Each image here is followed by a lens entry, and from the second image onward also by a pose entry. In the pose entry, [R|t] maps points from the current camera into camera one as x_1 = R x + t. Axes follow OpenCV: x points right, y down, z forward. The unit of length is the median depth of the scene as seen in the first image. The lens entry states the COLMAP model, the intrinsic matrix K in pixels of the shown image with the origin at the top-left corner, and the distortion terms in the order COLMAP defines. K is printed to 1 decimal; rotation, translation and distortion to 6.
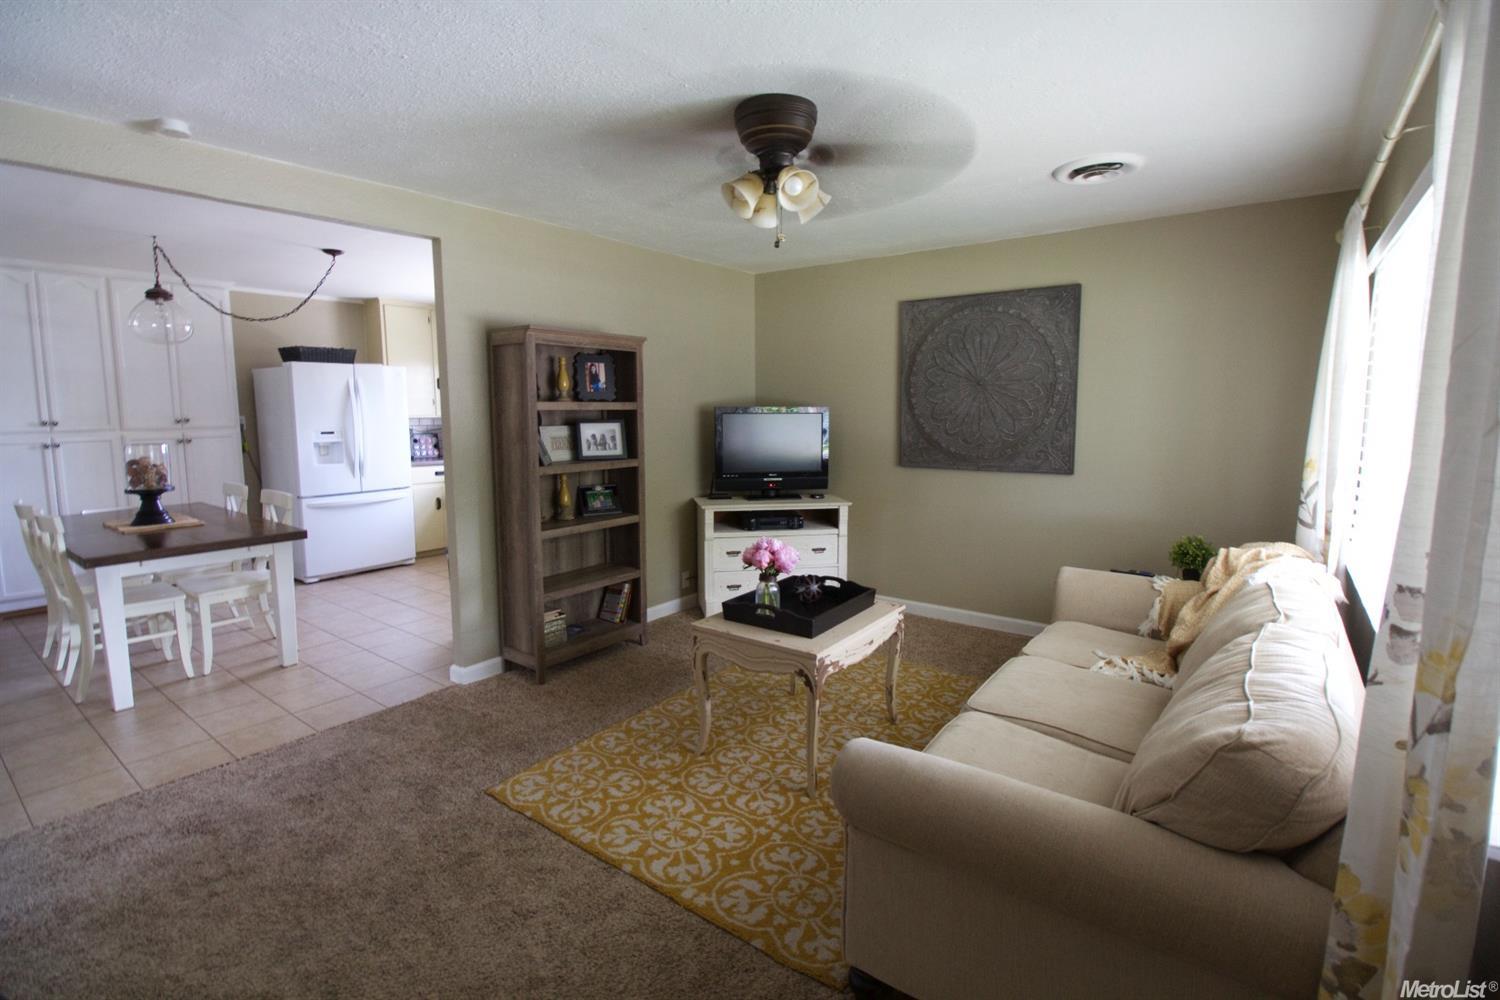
lens RADIAL K [[687.6, 0, 754.3], [0, 687.6, 481.4], [0, 0, 1]] dist [-0.006633, -0.008266]
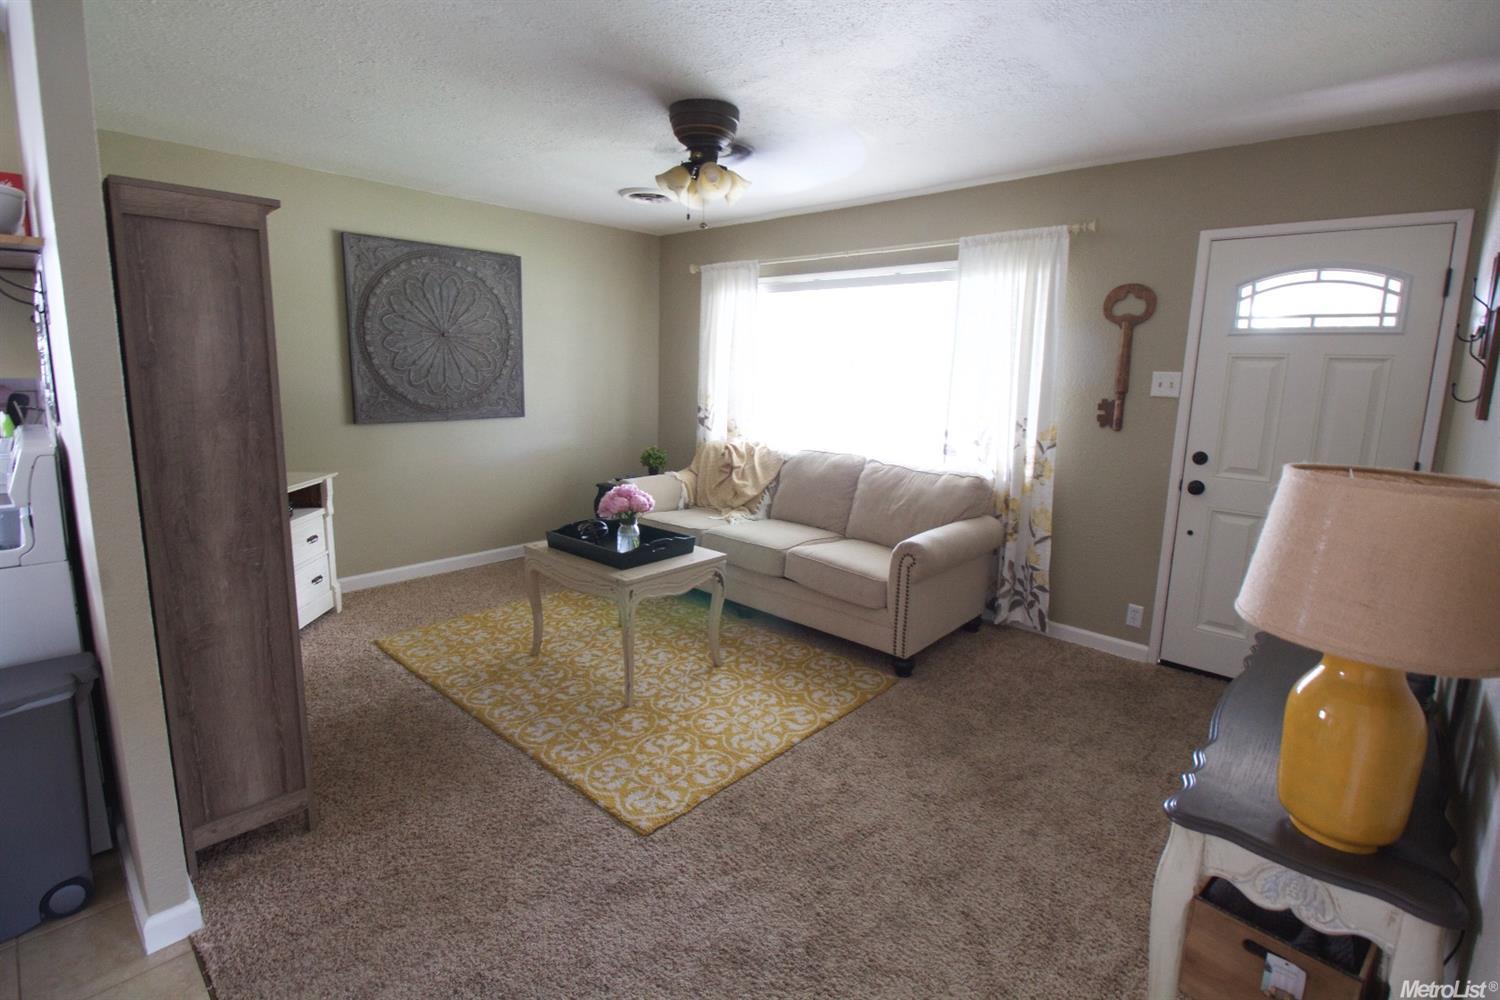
lens RADIAL K [[687.6, 0, 745.7], [0, 687.6, 481.0], [0, 0, 1]] dist [-0.006633, -0.008266]
pose [[0.110460, -0.159853, 0.980941, -0.716877], [0.083005, 0.985017, 0.151170, -0.049802], [-0.990408, 0.064725, 0.122073, 0.486677]]
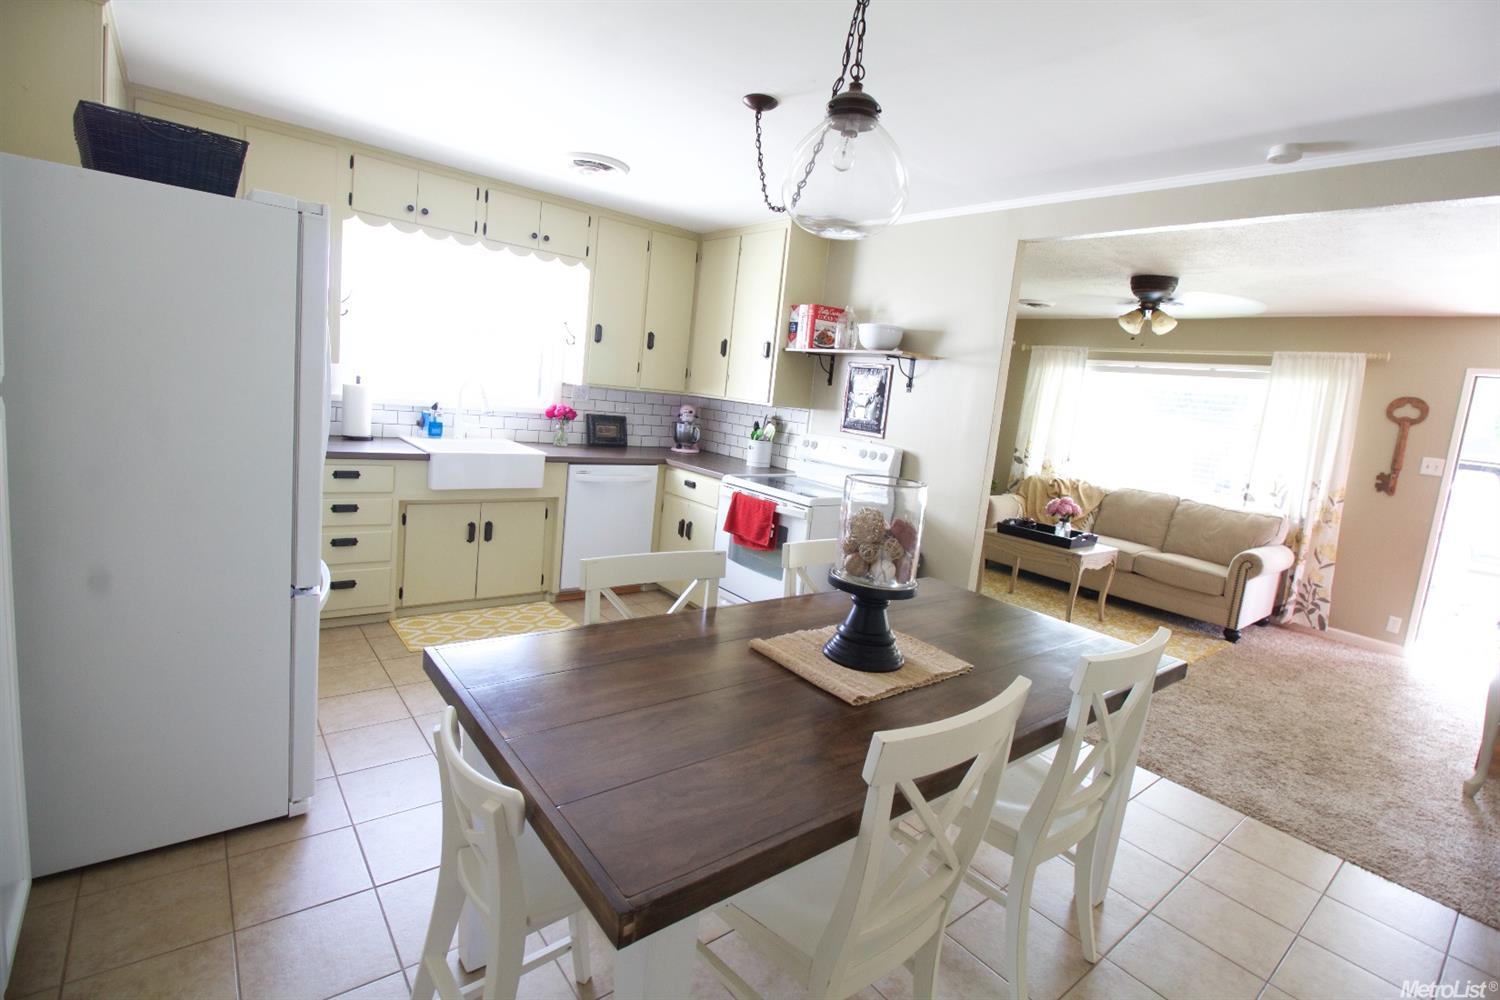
lens RADIAL K [[687.6, 0, 751.3], [0, 687.6, 476.7], [0, 0, 1]] dist [-0.006633, -0.008266]
pose [[0.254876, -0.092541, 0.962536, -1.302029], [-0.000221, 0.995405, 0.095759, -0.095309], [-0.966974, -0.024619, 0.253684, 0.945465]]
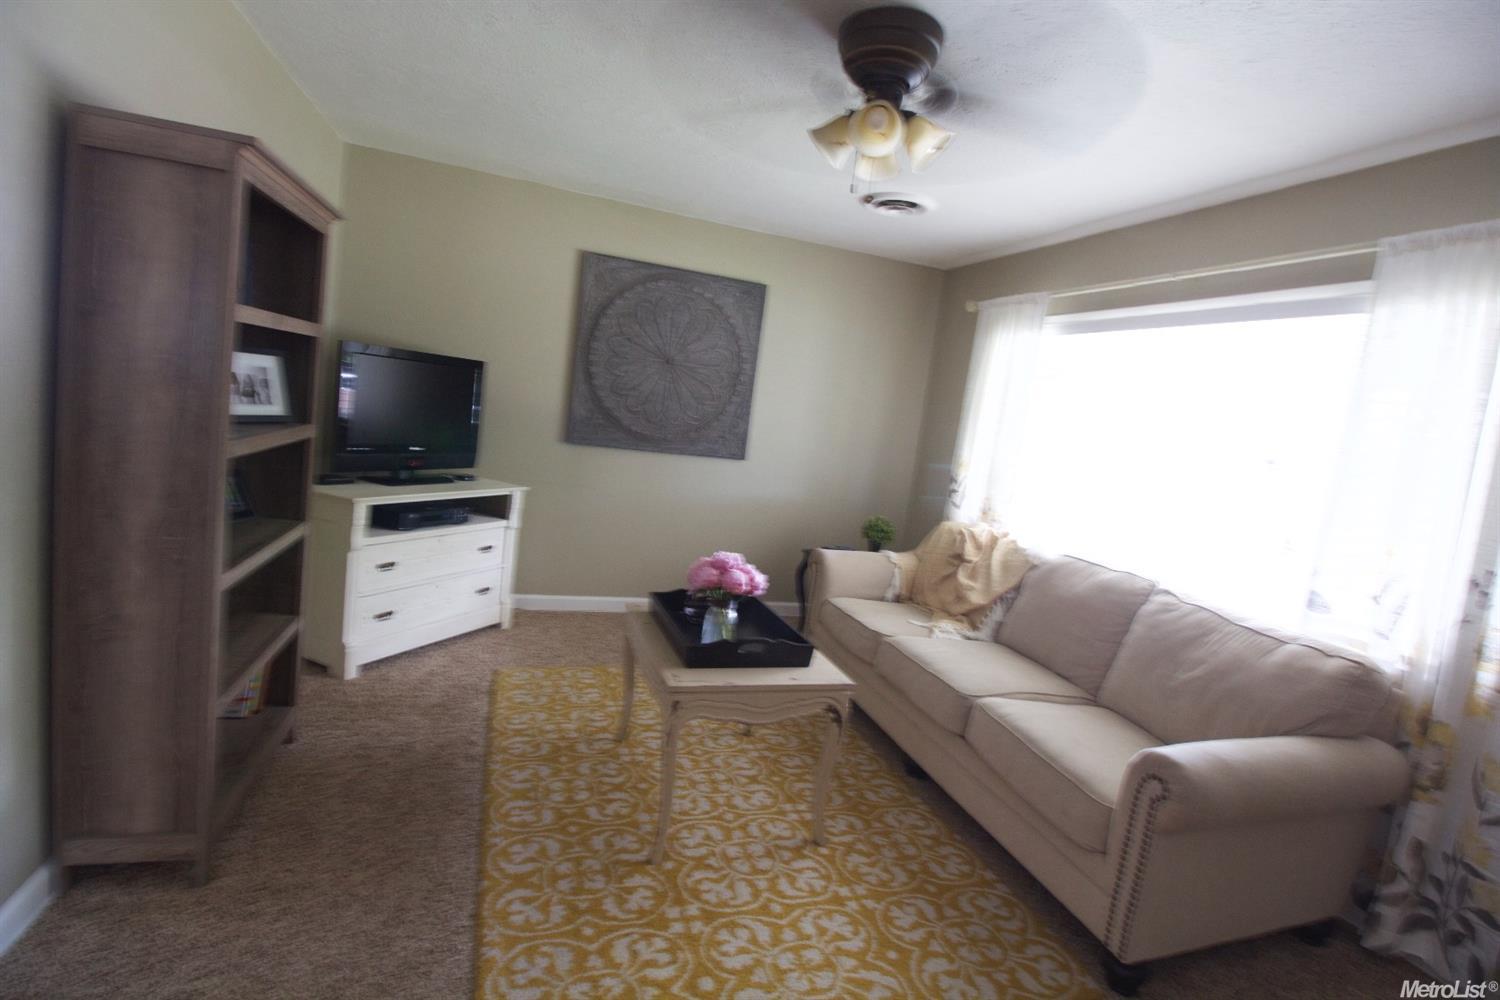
lens RADIAL K [[687.6, 0, 752.2], [0, 687.6, 480.6], [0, 0, 1]] dist [-0.006633, -0.008266]
pose [[0.574304, -0.012504, 0.818547, -0.430544], [-0.039164, 0.998319, 0.042728, -0.024985], [-0.817705, -0.056597, 0.572849, 0.377101]]
